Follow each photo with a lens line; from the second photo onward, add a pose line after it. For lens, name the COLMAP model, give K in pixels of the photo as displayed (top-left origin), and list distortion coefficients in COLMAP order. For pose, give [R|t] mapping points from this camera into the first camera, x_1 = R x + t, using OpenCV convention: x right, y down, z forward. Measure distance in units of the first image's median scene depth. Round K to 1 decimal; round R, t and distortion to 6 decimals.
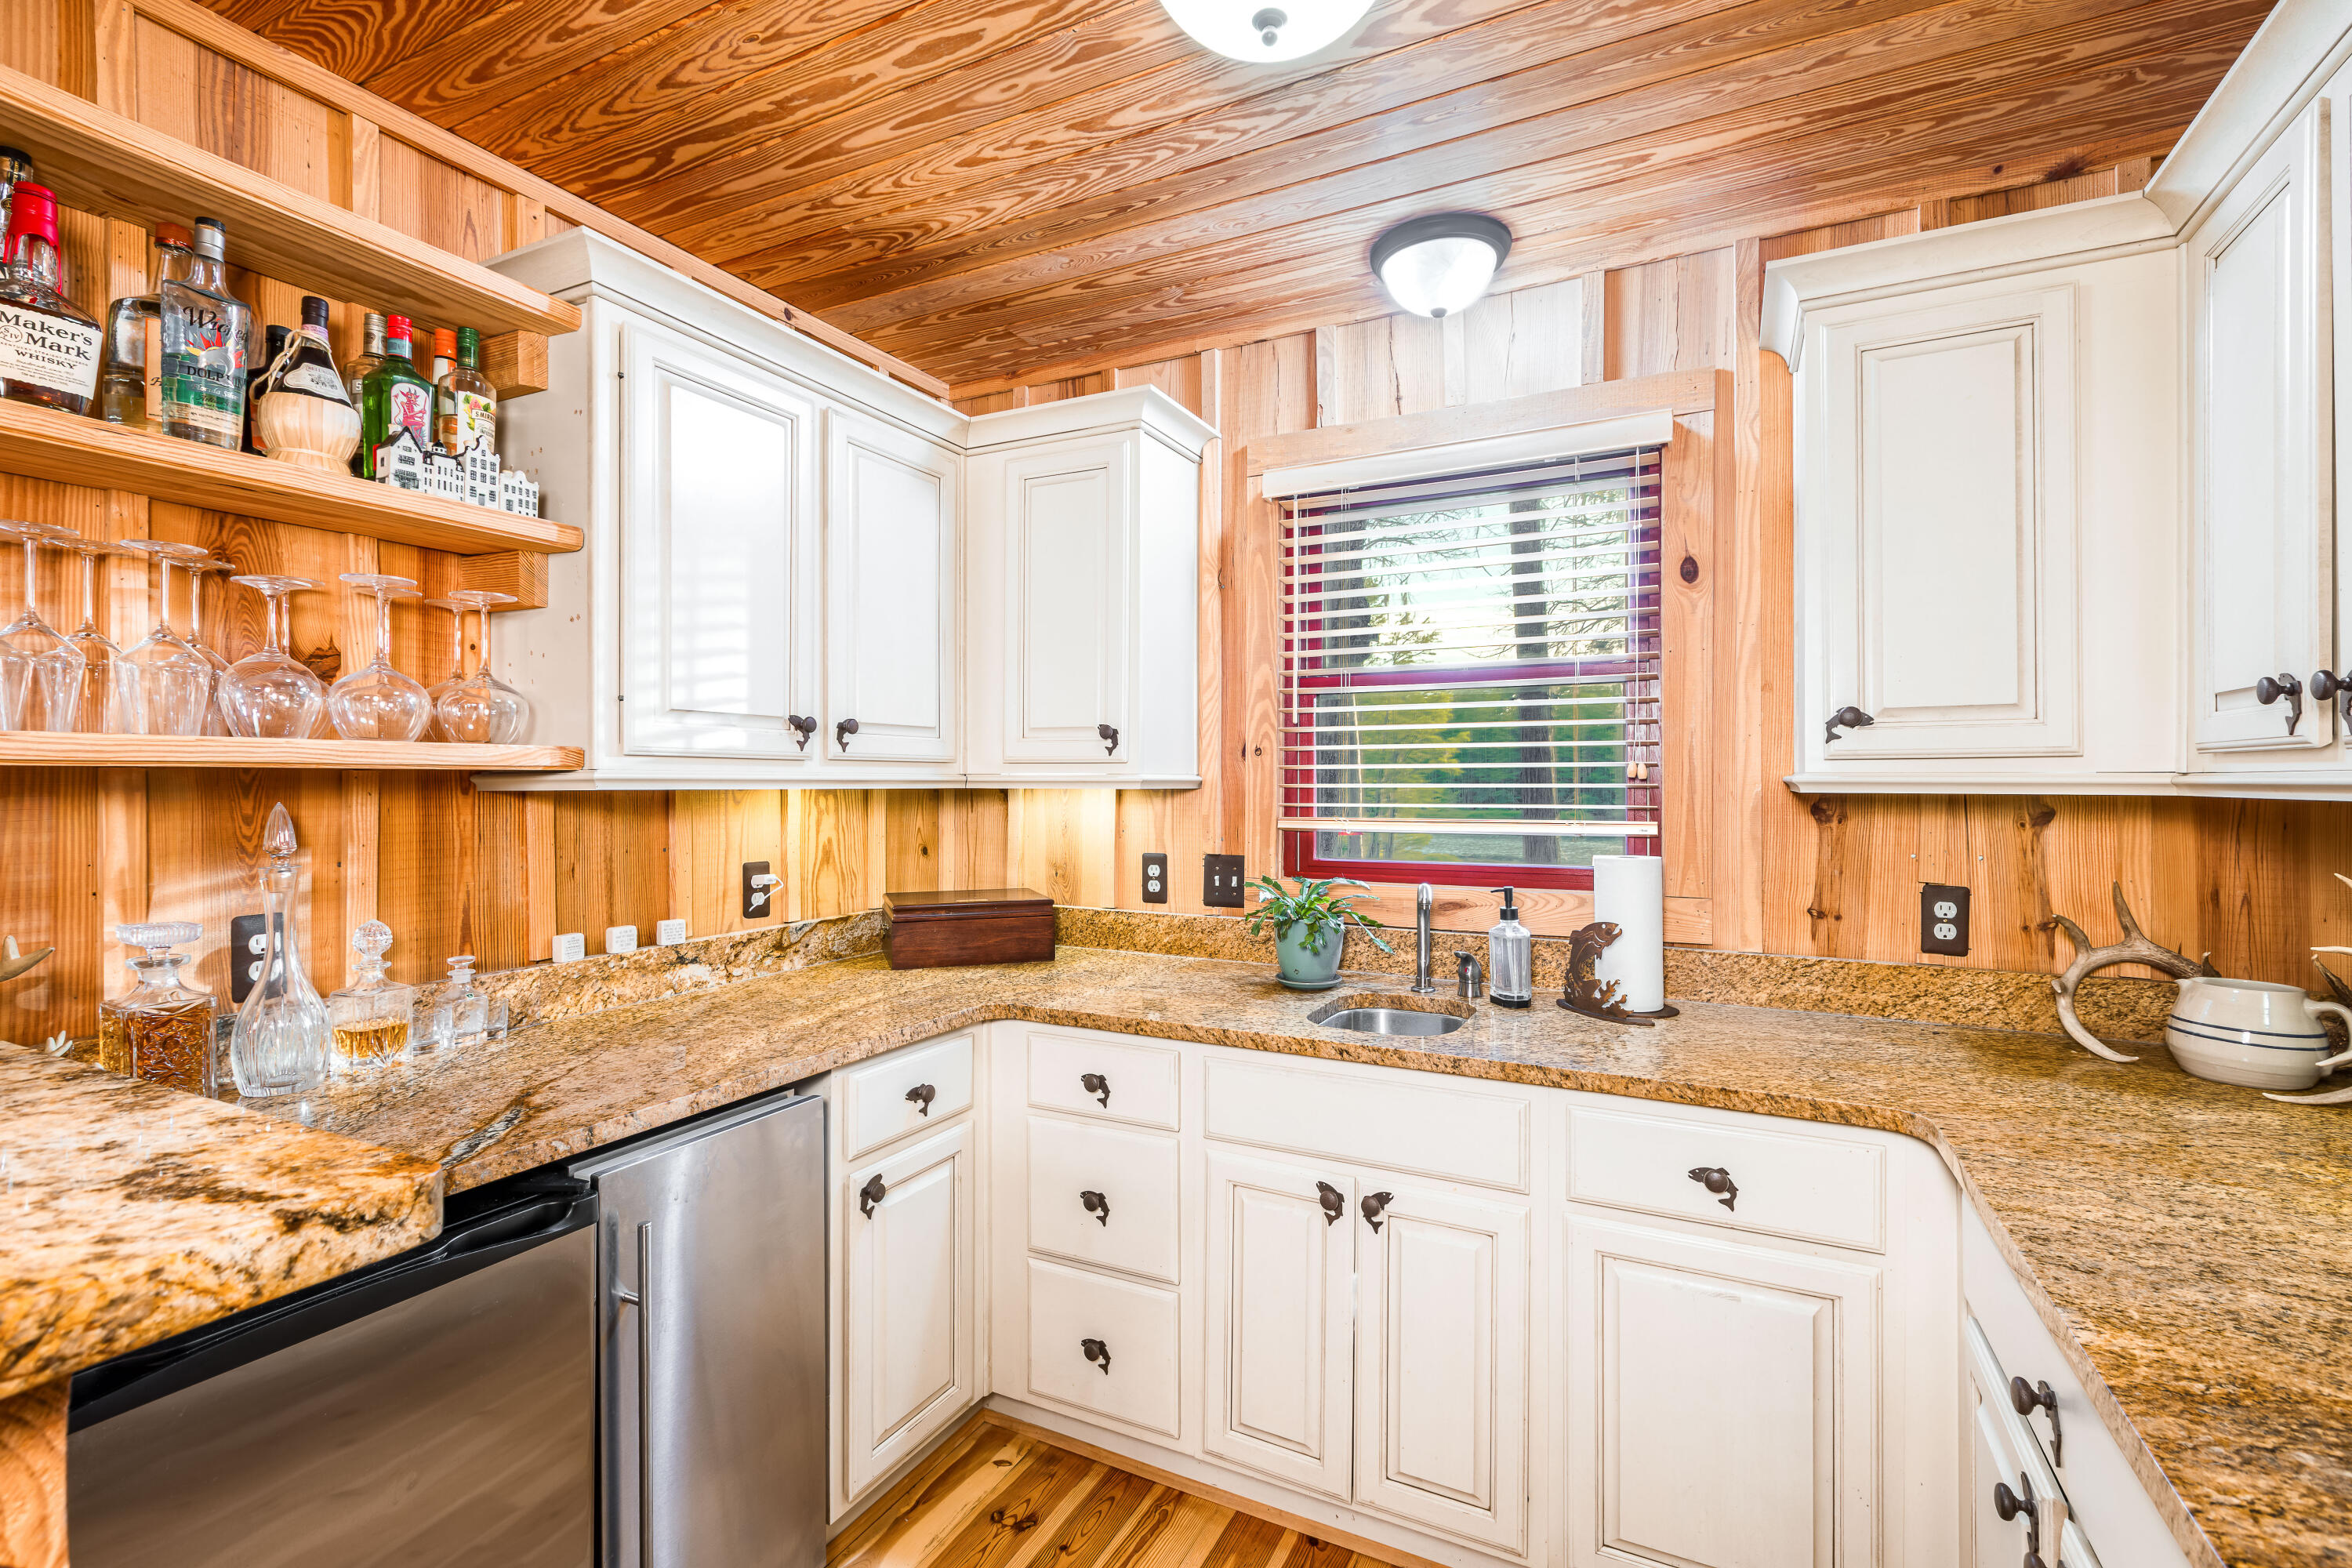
lens RADIAL K [[1056.7, 0, 1176.0], [0, 1056.7, 784.0], [0, 0, 1]] dist [-0.000181, -0.000021]
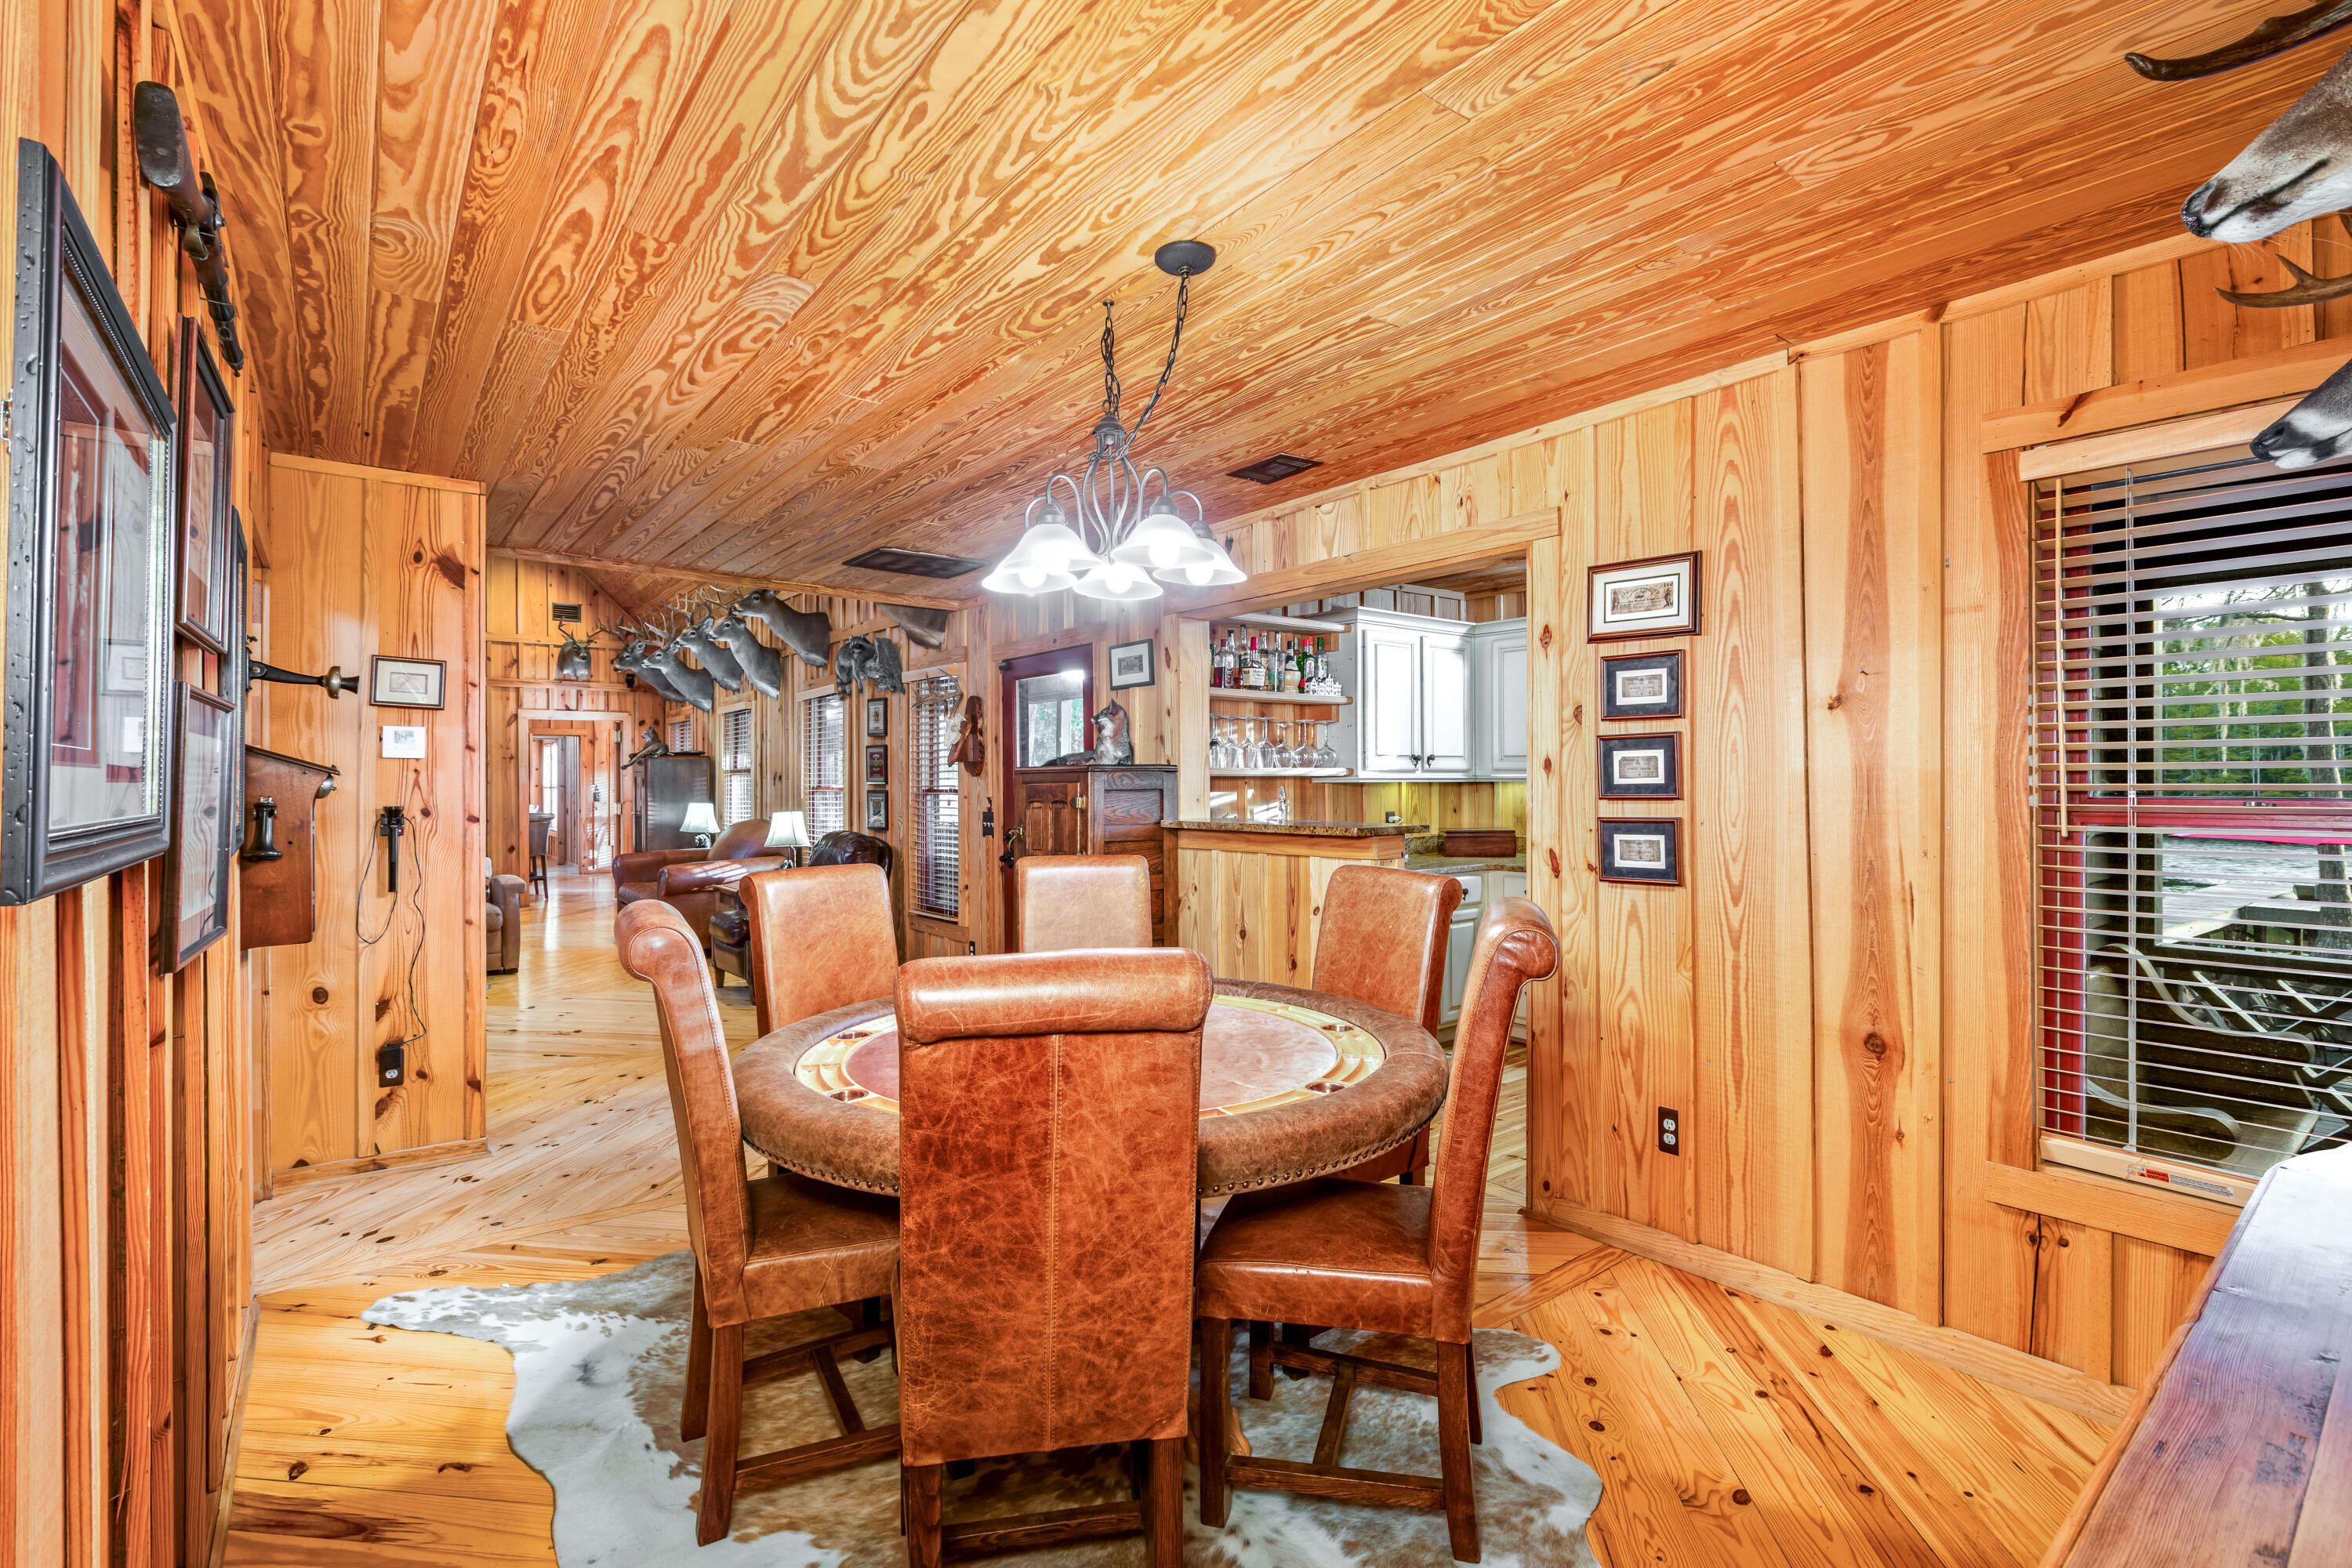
lens RADIAL K [[1075.5, 0, 1176.0], [0, 1075.5, 784.0], [0, 0, 1]] dist [-0.000158, -0.000034]
pose [[0.903793, -0.001373, -0.427967, 0.224564], [0.003254, 0.999988, 0.003663, -0.001022], [0.427957, -0.004703, 0.903787, -1.469705]]
